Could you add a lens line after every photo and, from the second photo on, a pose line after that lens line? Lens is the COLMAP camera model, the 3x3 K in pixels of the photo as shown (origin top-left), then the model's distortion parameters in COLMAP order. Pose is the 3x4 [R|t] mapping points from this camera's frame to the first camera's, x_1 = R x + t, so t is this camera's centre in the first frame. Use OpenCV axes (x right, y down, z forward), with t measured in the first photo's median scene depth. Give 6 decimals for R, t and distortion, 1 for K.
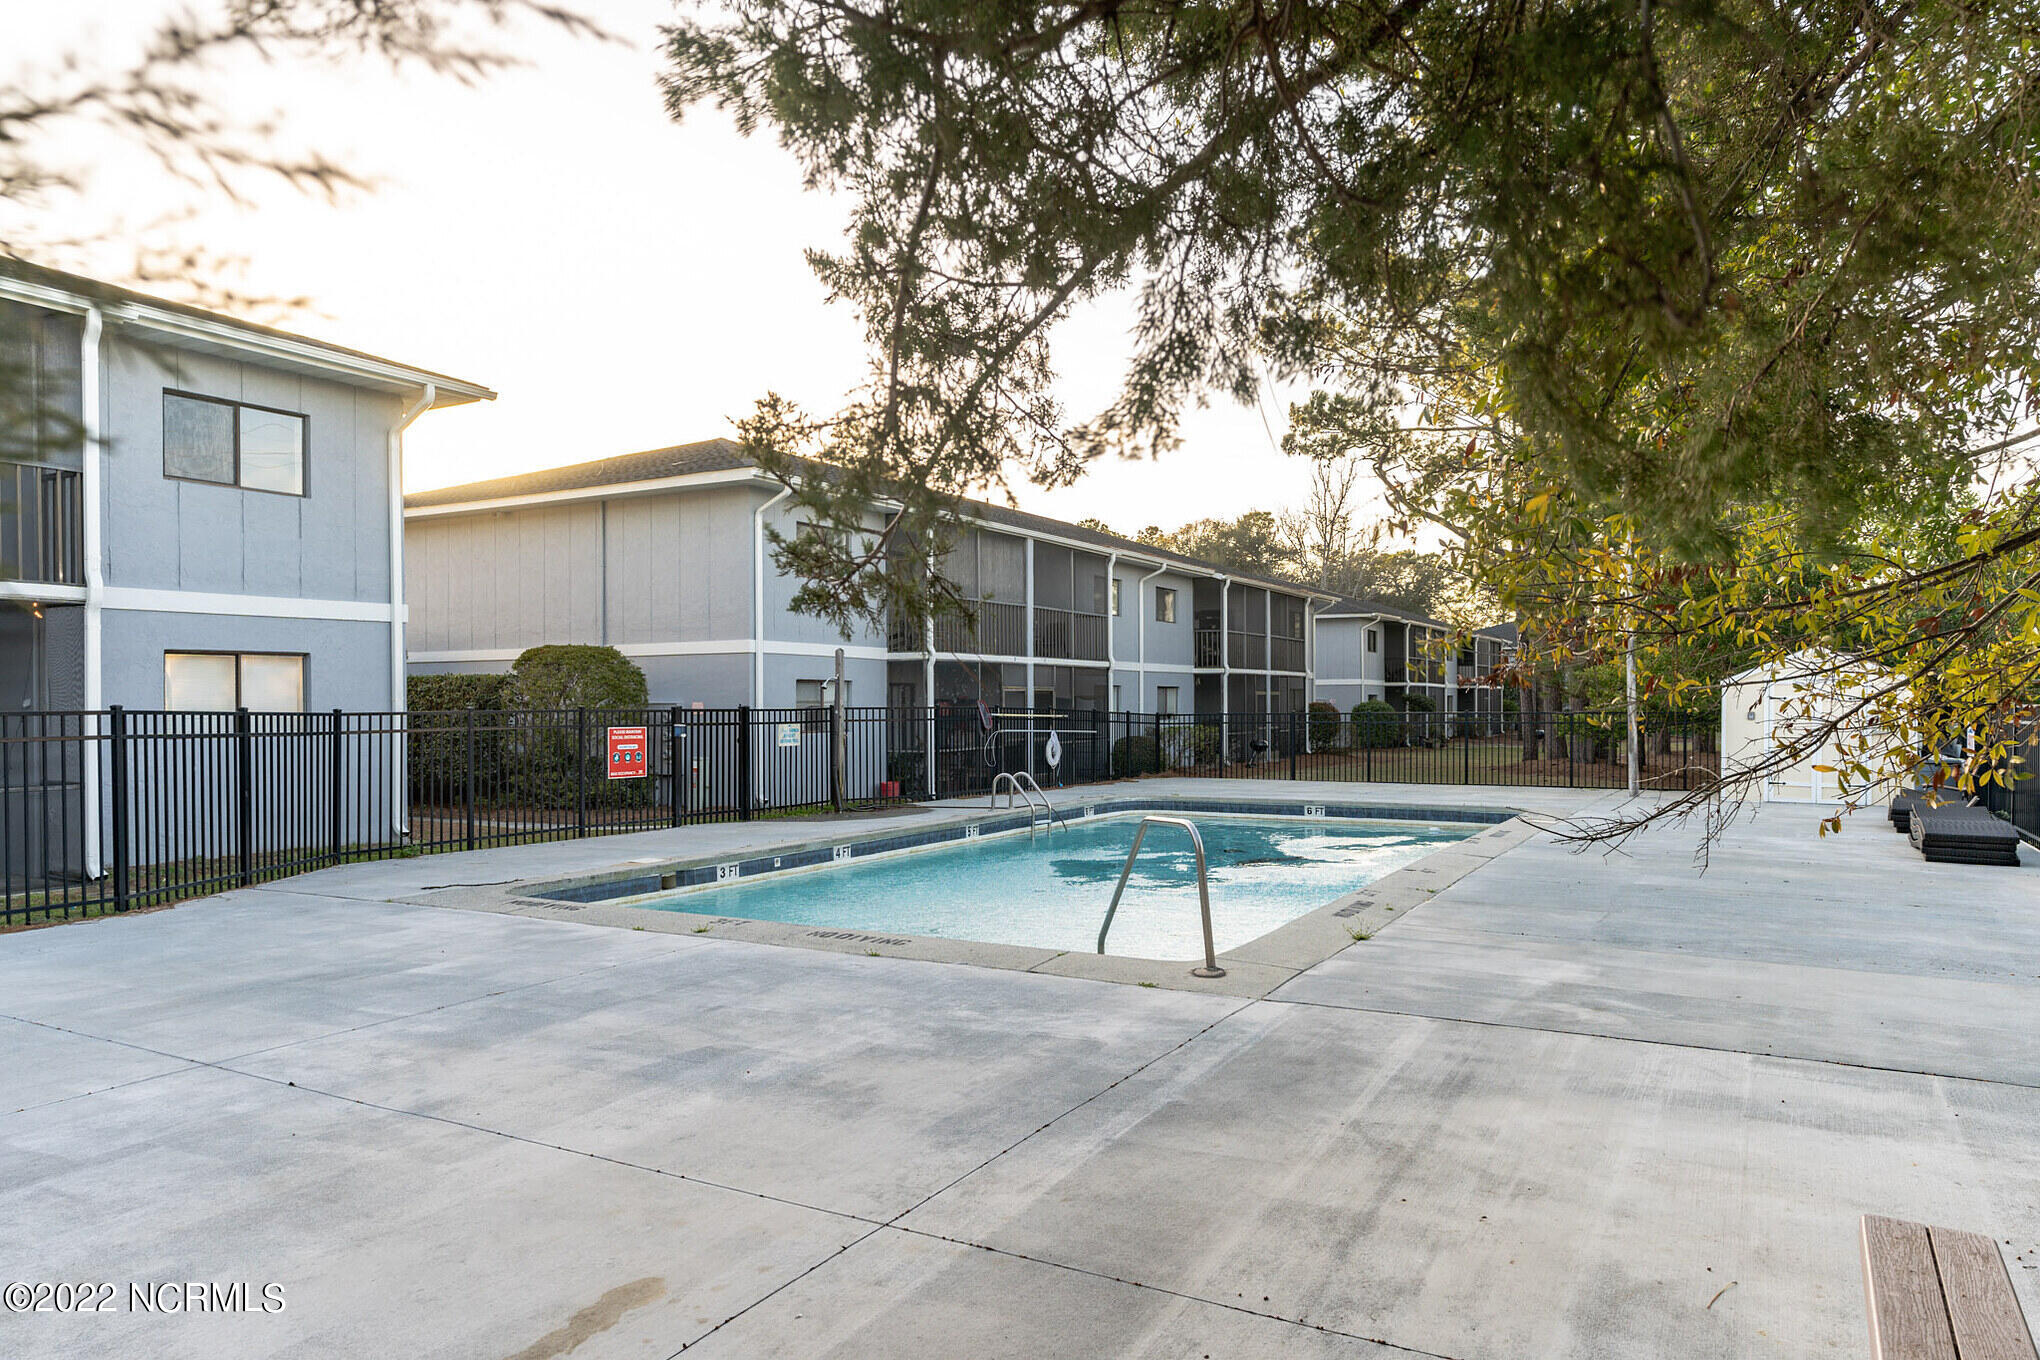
lens RADIAL K [[1295.8, 0, 1027.1], [0, 1295.8, 746.2], [0, 0, 1]] dist [0.006021, 0.005151]
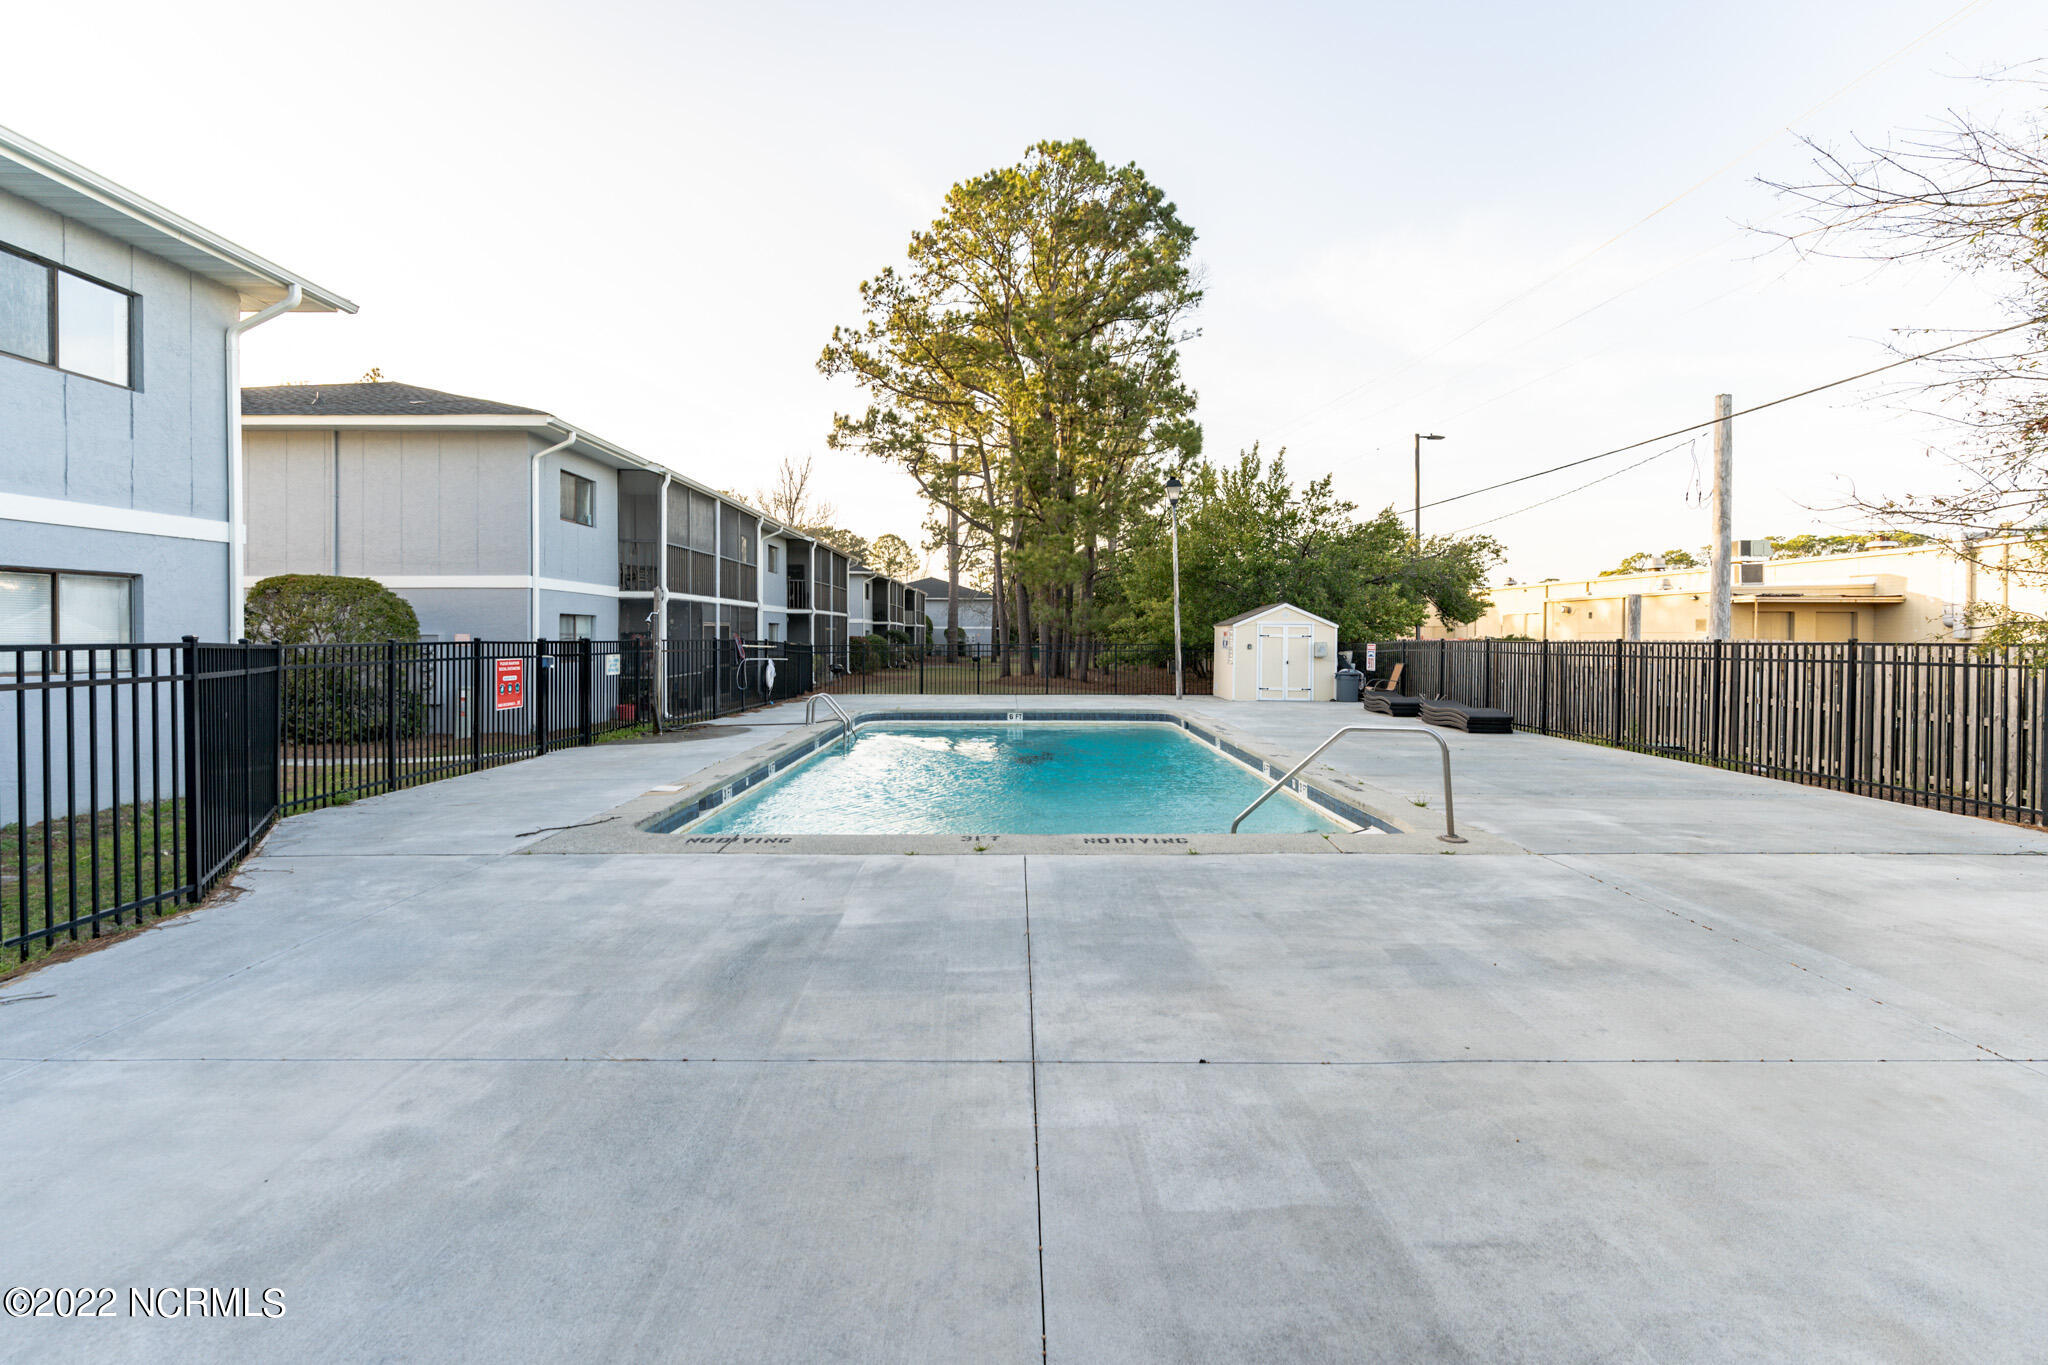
lens RADIAL K [[938.1, 0, 1028.4], [0, 938.1, 673.8], [0, 0, 1]] dist [-0.002548, 0.000744]
pose [[0.866078, -0.013969, 0.499714, -0.674752], [0.010354, 0.999896, 0.010007, -0.012719], [-0.499802, -0.003493, 0.866133, 0.335052]]
